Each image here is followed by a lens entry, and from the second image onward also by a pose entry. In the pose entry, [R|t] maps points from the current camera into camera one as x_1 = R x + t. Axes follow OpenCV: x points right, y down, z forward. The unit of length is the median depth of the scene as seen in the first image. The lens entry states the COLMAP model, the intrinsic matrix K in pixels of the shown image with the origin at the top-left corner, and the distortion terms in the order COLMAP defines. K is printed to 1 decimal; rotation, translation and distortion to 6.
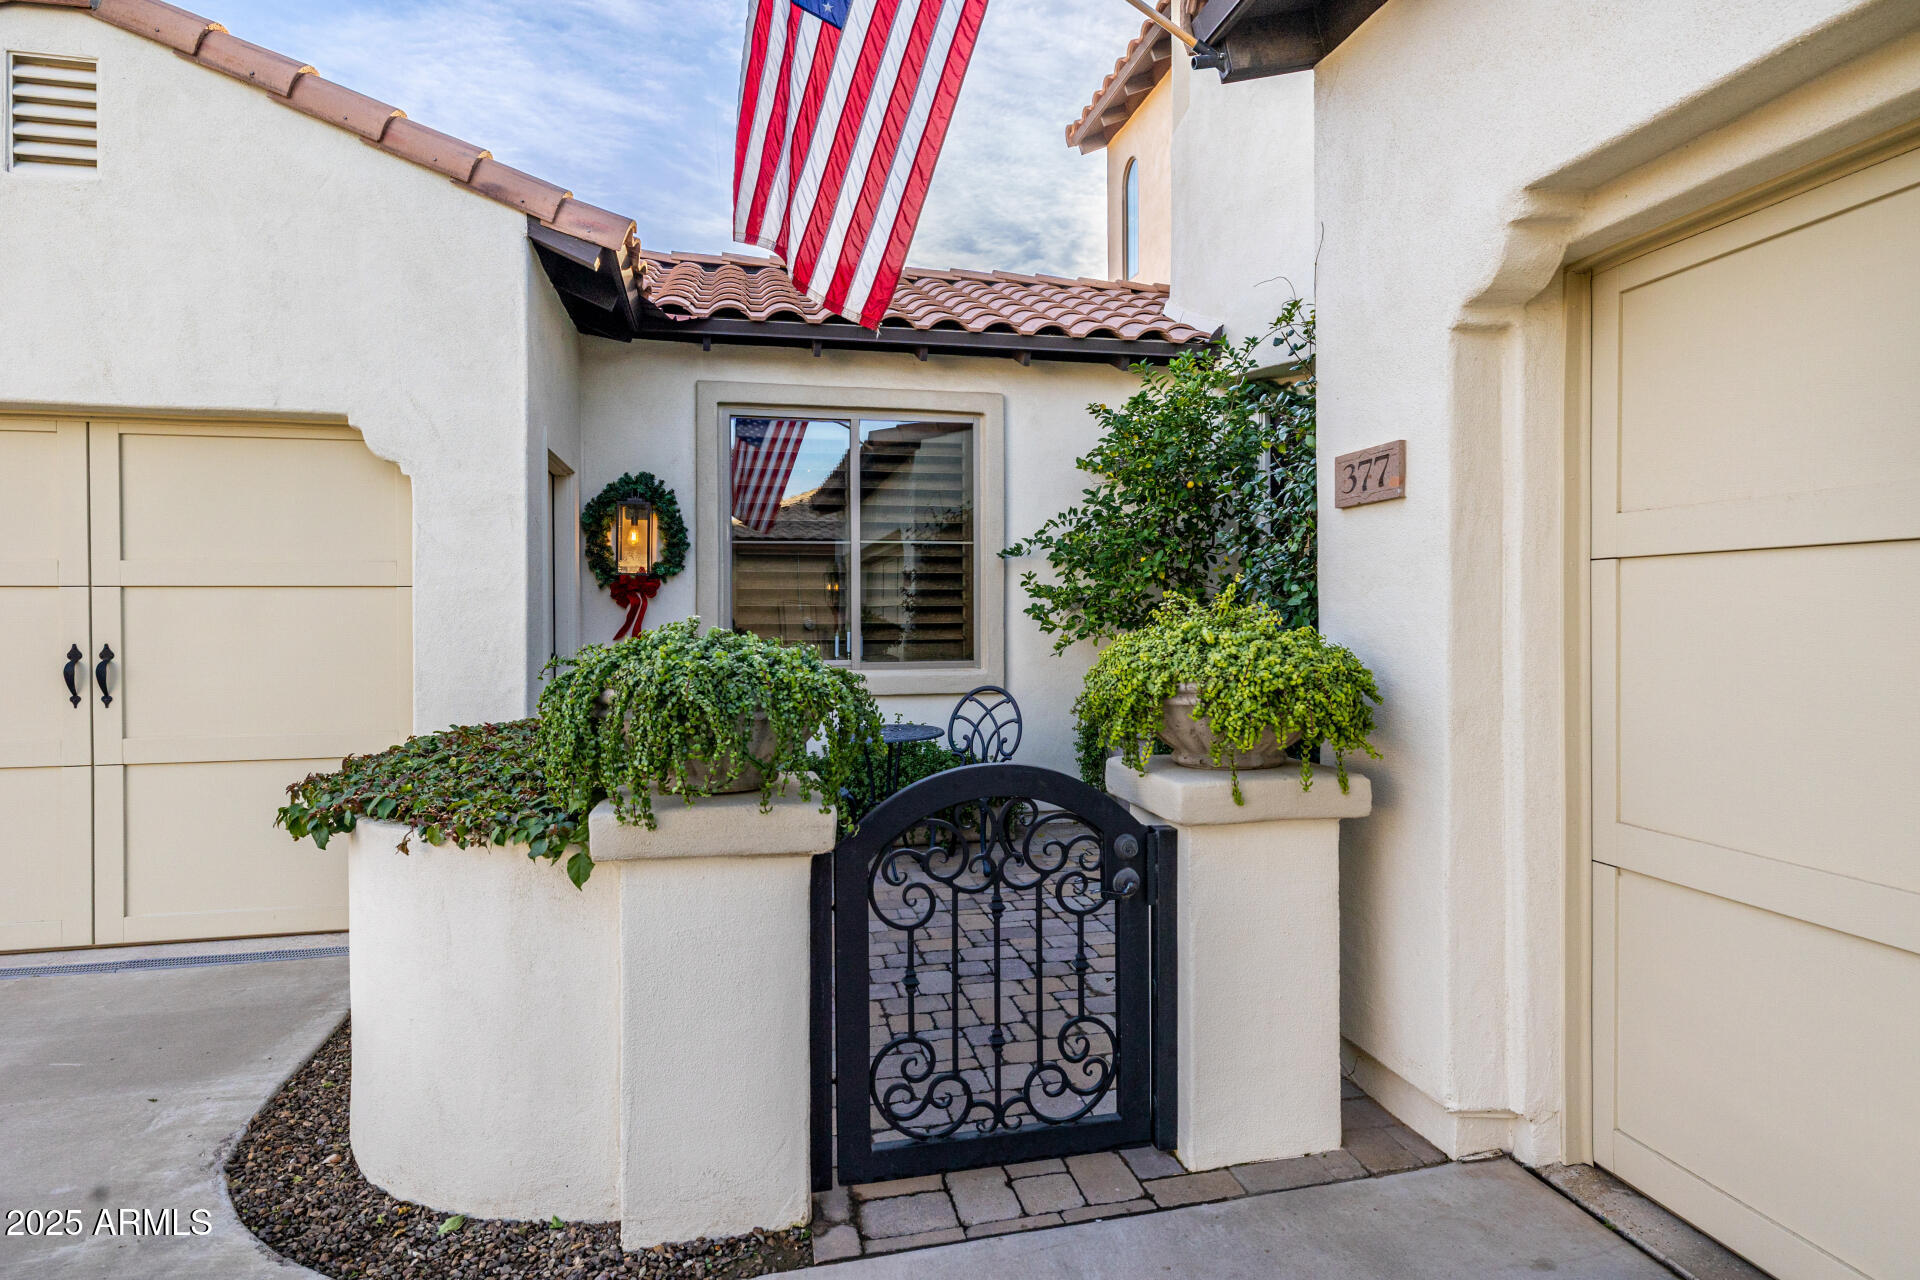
lens RADIAL K [[1057.6, 0, 960.0], [0, 1057.6, 640.0], [0, 0, 1]] dist [0.002991, 0.000600]
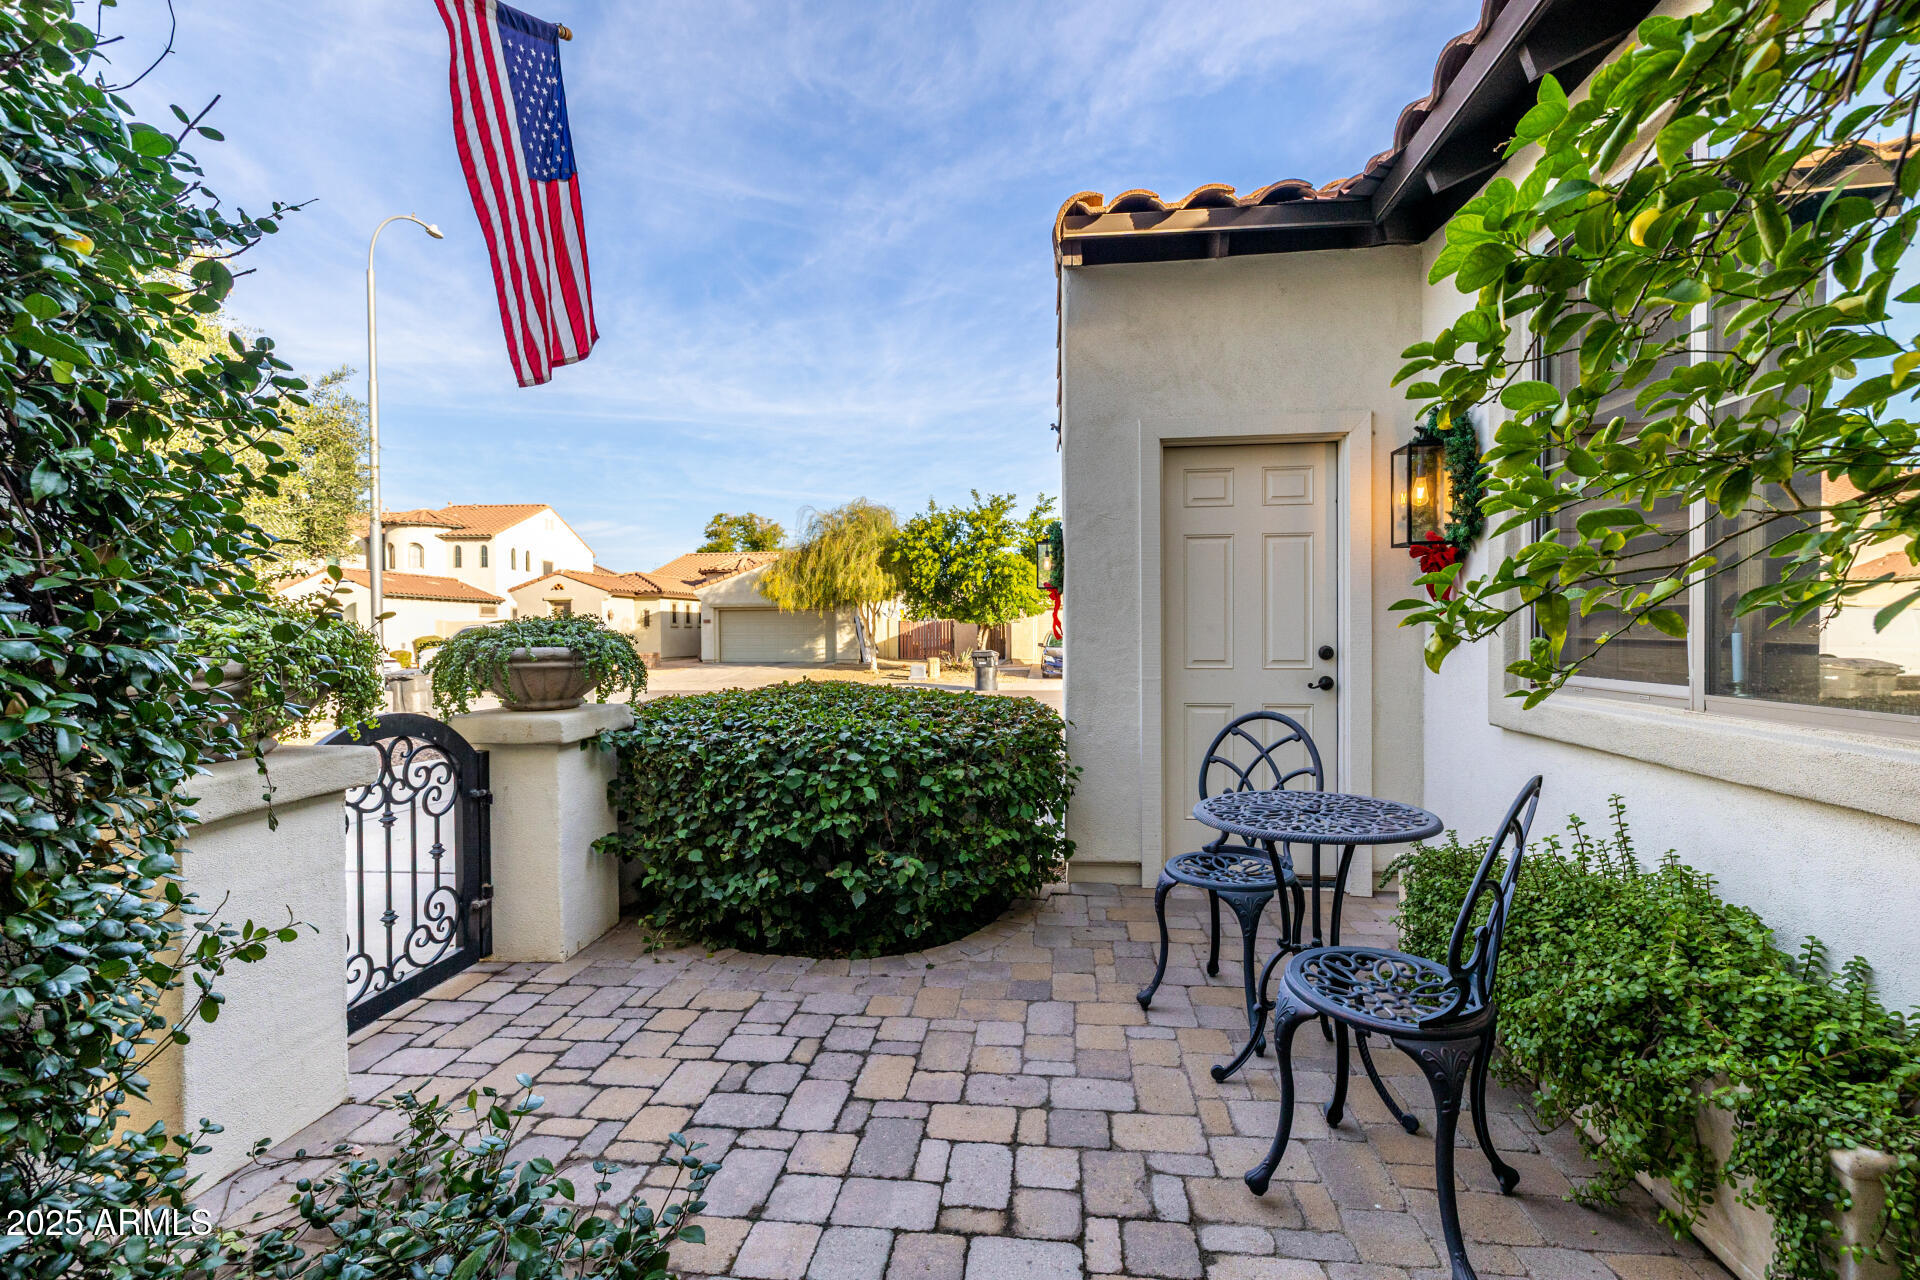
lens RADIAL K [[818.6, 0, 960.0], [0, 818.6, 640.0], [0, 0, 1]] dist [-0.000997, -0.000035]
pose [[-0.344899, 0.019725, -0.938432, 0.331127], [-0.015711, 0.999518, 0.026783, -0.005104], [0.938508, 0.023981, -0.344423, 0.873228]]
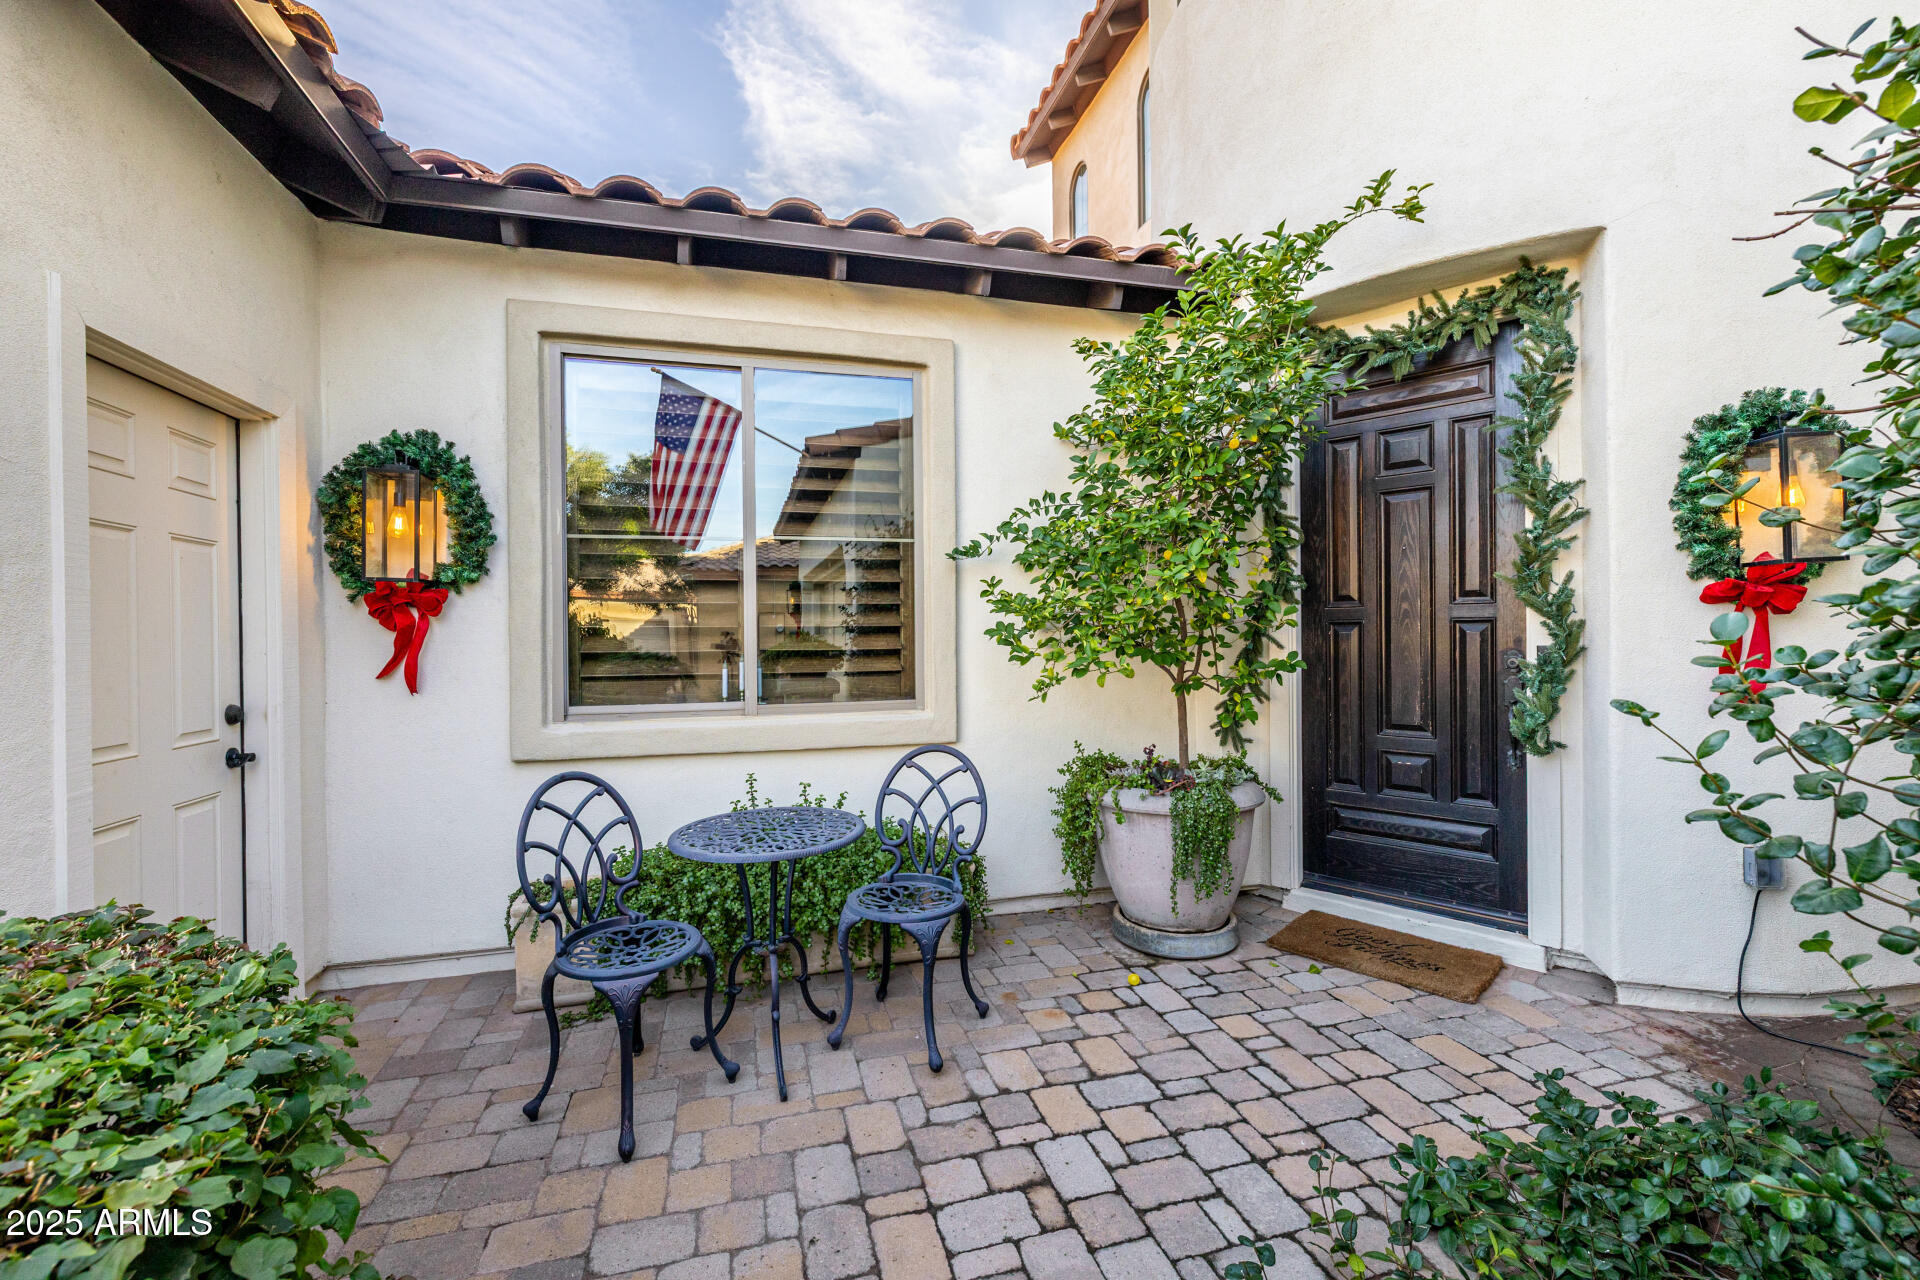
lens RADIAL K [[810.6, 0, 960.0], [0, 810.6, 640.0], [0, 0, 1]] dist [-0.000578, 0.000000]
pose [[0.998288, -0.005173, 0.058265, 0.012284], [0.006179, 0.999835, -0.017102, -0.013242], [-0.058167, 0.017433, 0.998155, 0.460831]]
